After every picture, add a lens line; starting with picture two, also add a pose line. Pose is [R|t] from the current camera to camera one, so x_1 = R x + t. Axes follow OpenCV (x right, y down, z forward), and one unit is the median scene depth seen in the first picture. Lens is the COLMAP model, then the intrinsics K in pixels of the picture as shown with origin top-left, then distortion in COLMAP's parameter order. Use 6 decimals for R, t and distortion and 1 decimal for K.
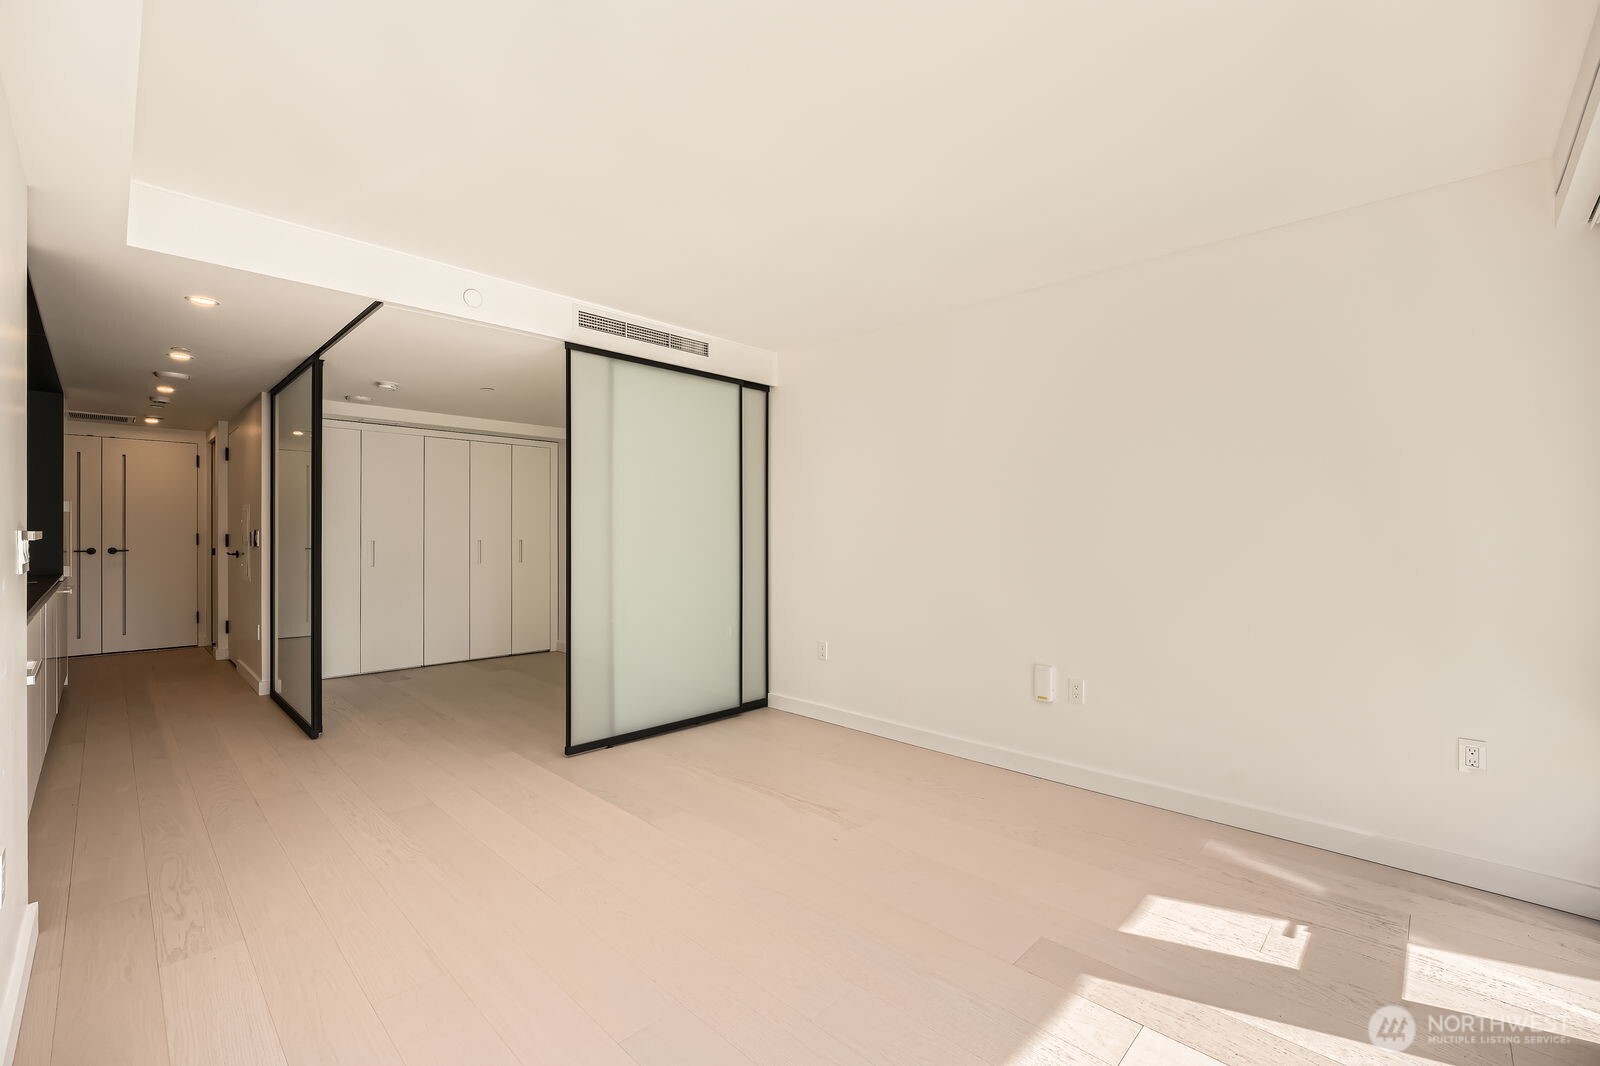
lens RADIAL K [[680.4, 0, 800.0], [0, 680.4, 533.0], [0, 0, 1]] dist [-0.000098, 0.000009]
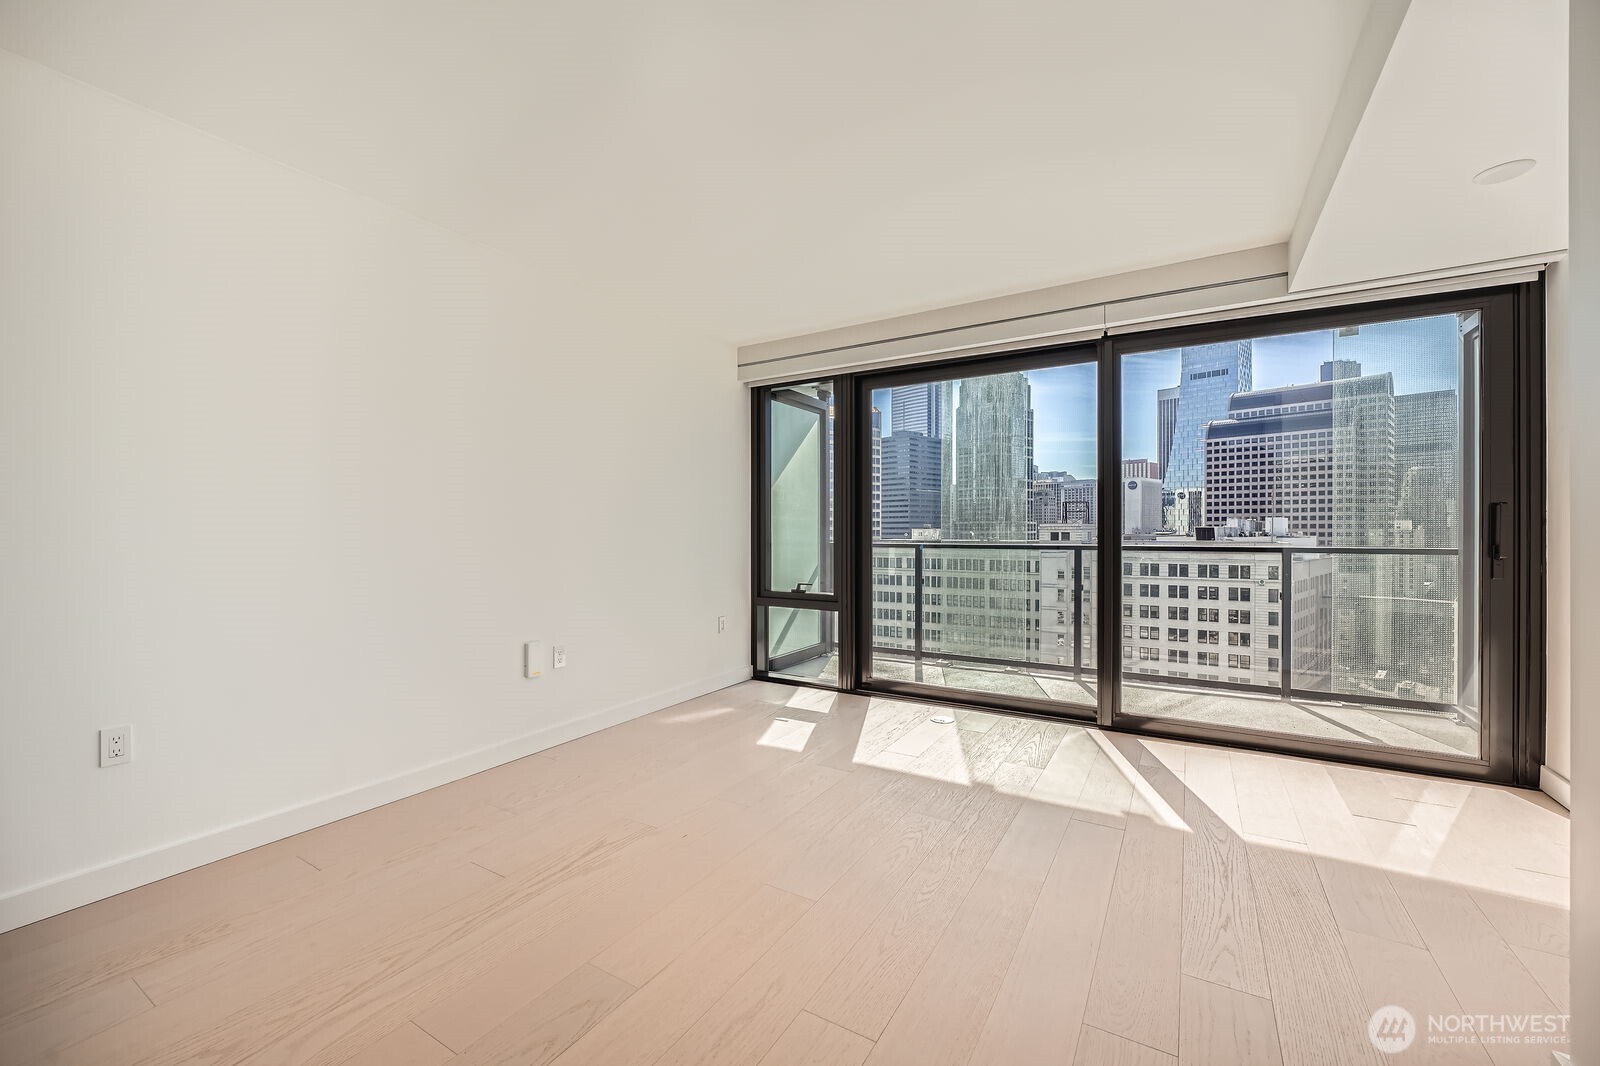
lens RADIAL K [[641.5, 0, 800.0], [0, 641.5, 533.0], [0, 0, 1]] dist [-0.000554, 0.000016]
pose [[-0.217610, 0.000776, 0.976035, -0.690120], [-0.003178, 0.999994, -0.001504, 0.037538], [-0.976031, -0.003429, -0.217606, 0.874575]]
